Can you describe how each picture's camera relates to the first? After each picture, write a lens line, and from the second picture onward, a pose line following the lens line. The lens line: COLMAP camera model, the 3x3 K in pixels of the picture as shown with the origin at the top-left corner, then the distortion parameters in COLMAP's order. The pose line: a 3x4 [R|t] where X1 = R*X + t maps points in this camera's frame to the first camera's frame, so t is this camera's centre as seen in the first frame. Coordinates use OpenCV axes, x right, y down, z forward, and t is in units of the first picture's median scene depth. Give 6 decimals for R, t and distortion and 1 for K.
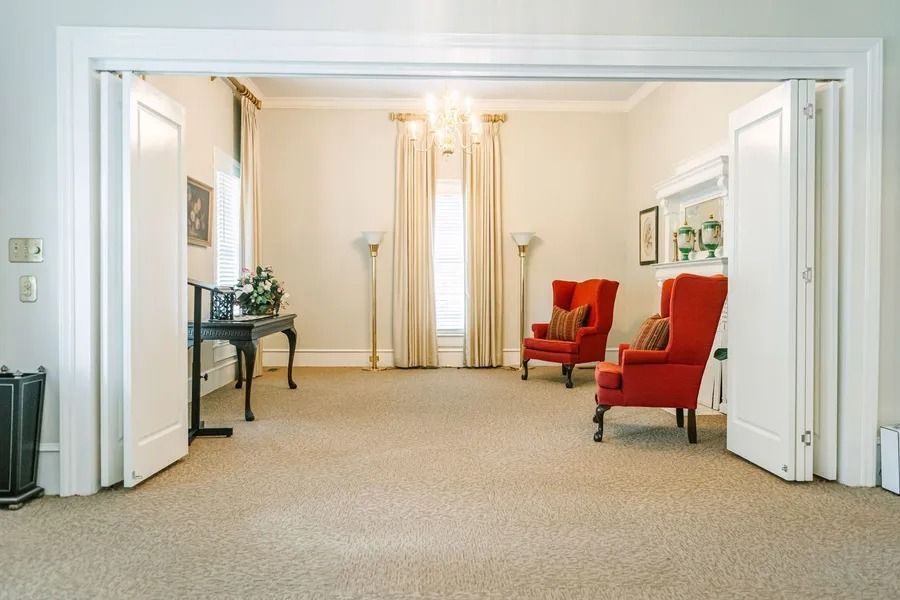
lens RADIAL K [[605.0, 0, 450.0], [0, 605.0, 300.0], [0, 0, 1]] dist [0.014413, -0.001886]
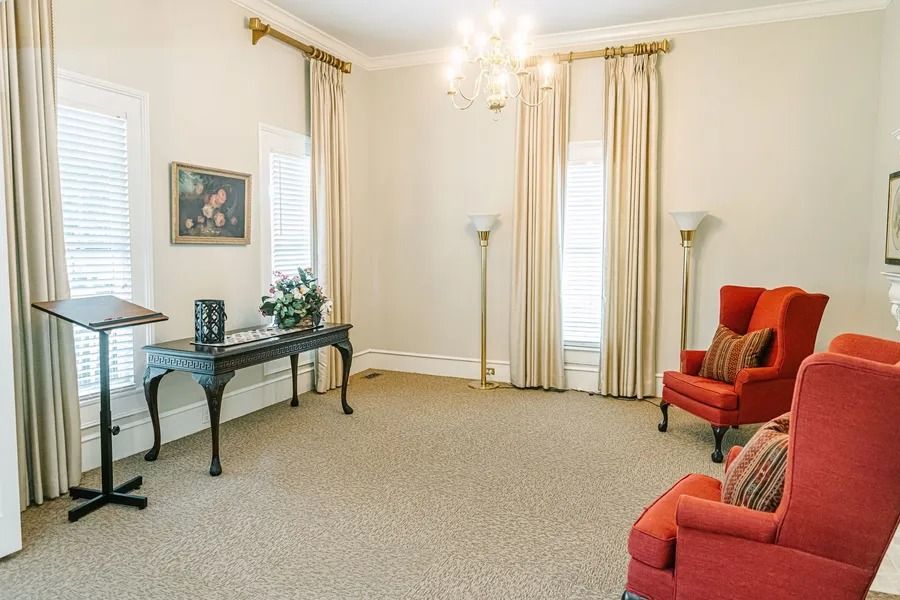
lens RADIAL K [[605.0, 0, 450.0], [0, 605.0, 300.0], [0, 0, 1]] dist [0.014413, -0.001886]
pose [[0.913015, 0.041626, -0.405797, 0.167403], [-0.015880, 0.997653, 0.066609, -0.056170], [0.407618, -0.054371, 0.911533, 0.265430]]
